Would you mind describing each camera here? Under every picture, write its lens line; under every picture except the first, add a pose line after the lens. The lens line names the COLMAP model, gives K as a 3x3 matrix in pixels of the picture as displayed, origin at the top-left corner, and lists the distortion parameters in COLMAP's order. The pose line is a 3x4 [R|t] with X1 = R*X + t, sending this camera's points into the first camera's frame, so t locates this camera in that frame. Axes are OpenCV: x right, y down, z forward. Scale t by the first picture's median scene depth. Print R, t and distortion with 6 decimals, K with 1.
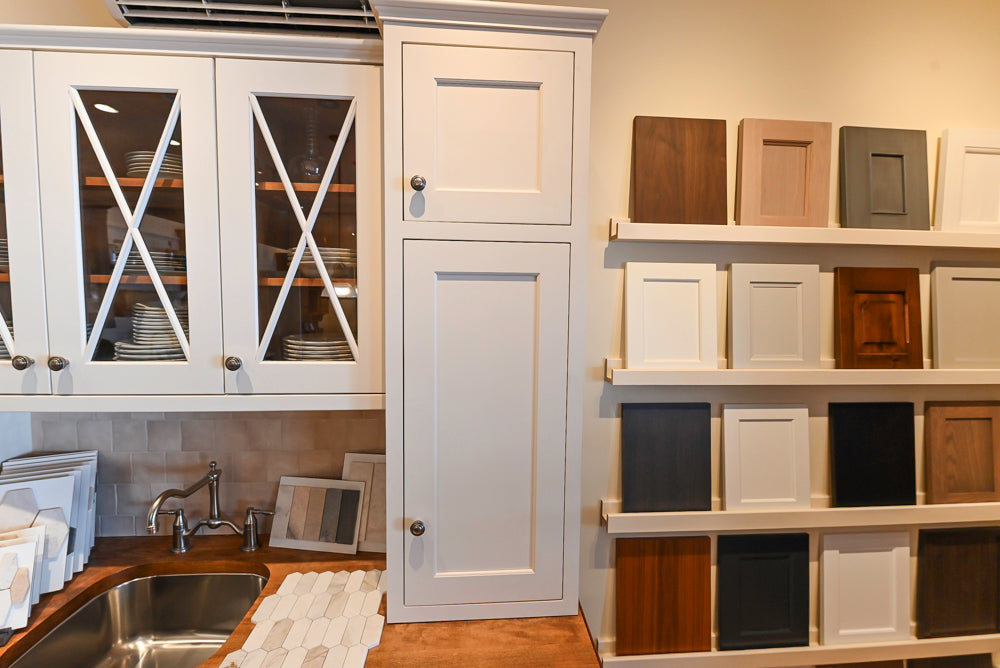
lens RADIAL K [[405.8, 0, 500.1], [0, 405.8, 320.7], [0, 0, 1]] dist [0.000473, -0.004709]
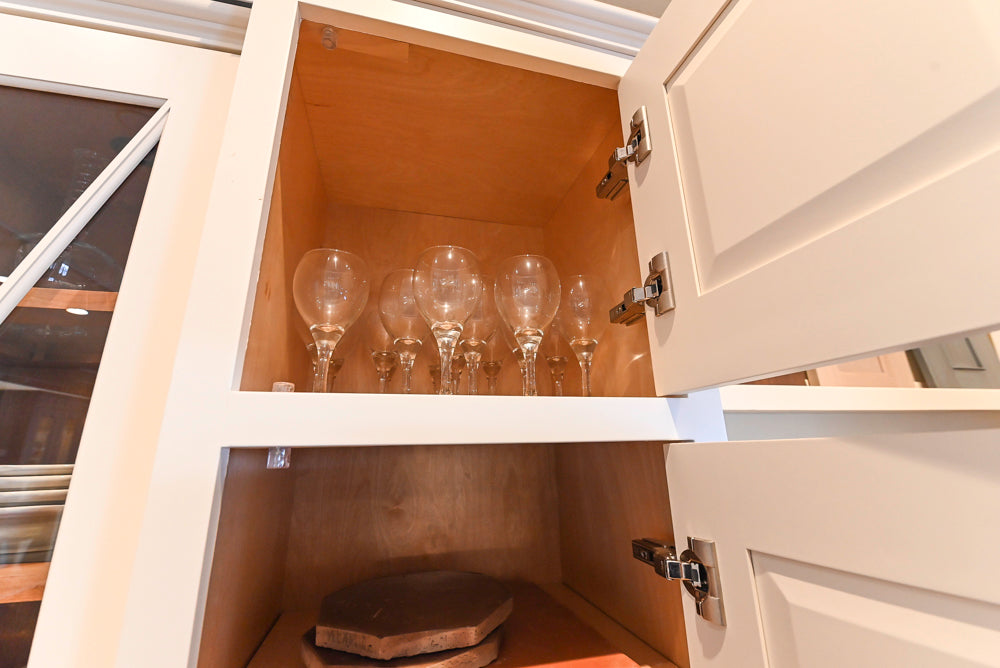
lens RADIAL K [[405.3, 0, 503.0], [0, 405.3, 330.6], [0, 0, 1]] dist [-0.000361, -0.003785]
pose [[0.982488, 0.020584, 0.185187, -0.062439], [0.044050, 0.940046, -0.338191, -0.120691], [-0.181046, 0.340426, 0.922677, 0.454201]]
